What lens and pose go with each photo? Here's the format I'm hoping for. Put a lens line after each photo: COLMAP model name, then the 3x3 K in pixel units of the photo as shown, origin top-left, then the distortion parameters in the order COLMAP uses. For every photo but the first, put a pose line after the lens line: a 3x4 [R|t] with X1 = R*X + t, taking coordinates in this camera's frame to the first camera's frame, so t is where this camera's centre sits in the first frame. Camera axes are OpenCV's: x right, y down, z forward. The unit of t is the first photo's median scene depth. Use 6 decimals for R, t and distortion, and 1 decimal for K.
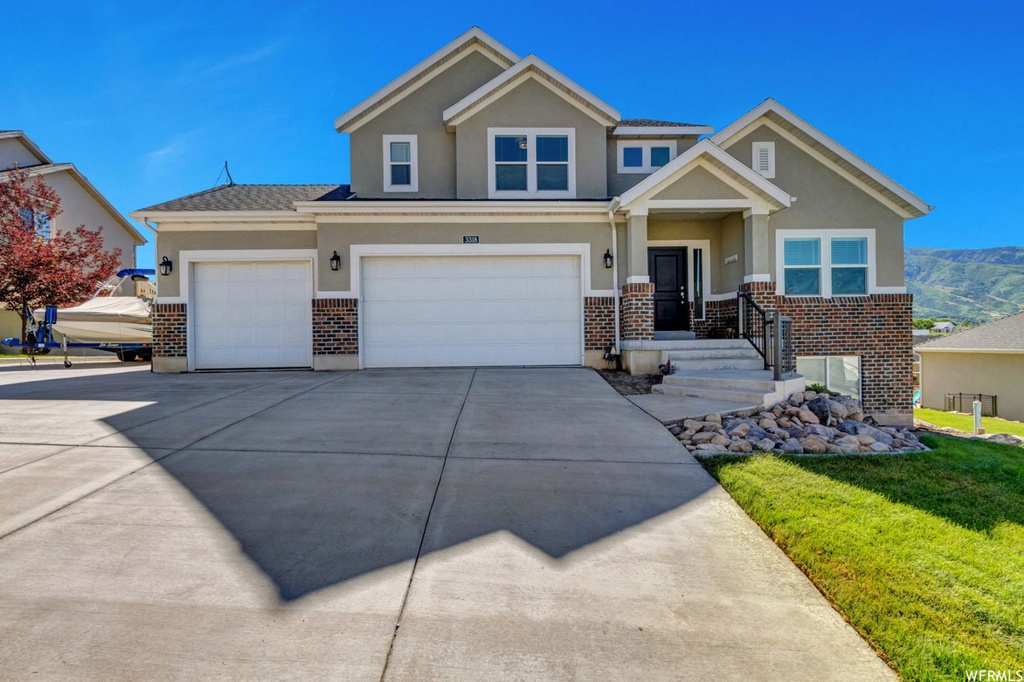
lens RADIAL K [[480.5, 0, 514.0], [0, 480.5, 337.5], [0, 0, 1]] dist [0.002965, 0.000556]
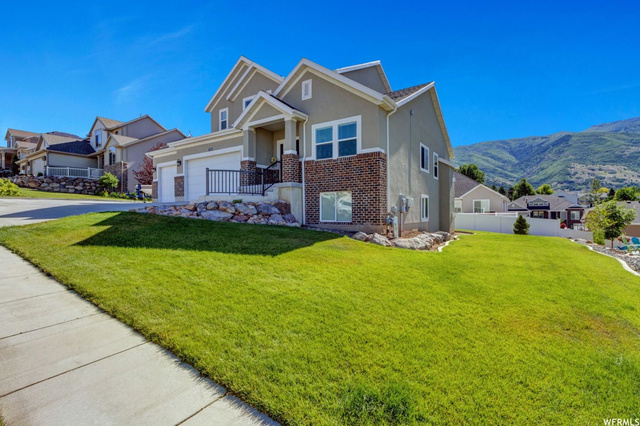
lens RADIAL K [[300.3, 0, 318.4], [0, 300.3, 213.7], [0, 0, 1]] dist [0.002965, 0.000556]
pose [[0.804073, 0.012384, -0.594402, 1.260984], [-0.008325, 0.999920, 0.009572, 0.108953], [0.594472, -0.002748, 0.804111, 0.071460]]
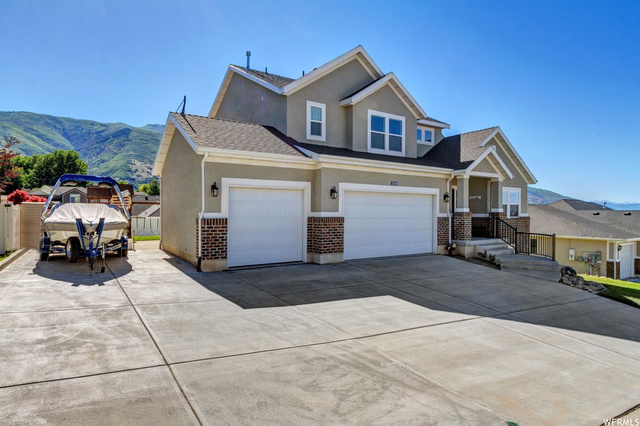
lens RADIAL K [[371.0, 0, 320.8], [0, 371.0, 215.6], [0, 0, 1]] dist [-0.000132, 0.000083]
pose [[0.849474, 0.013400, 0.527461, -0.990371], [-0.017688, 0.999839, 0.003086, -0.084667], [-0.527334, -0.011951, 0.849574, 0.002675]]
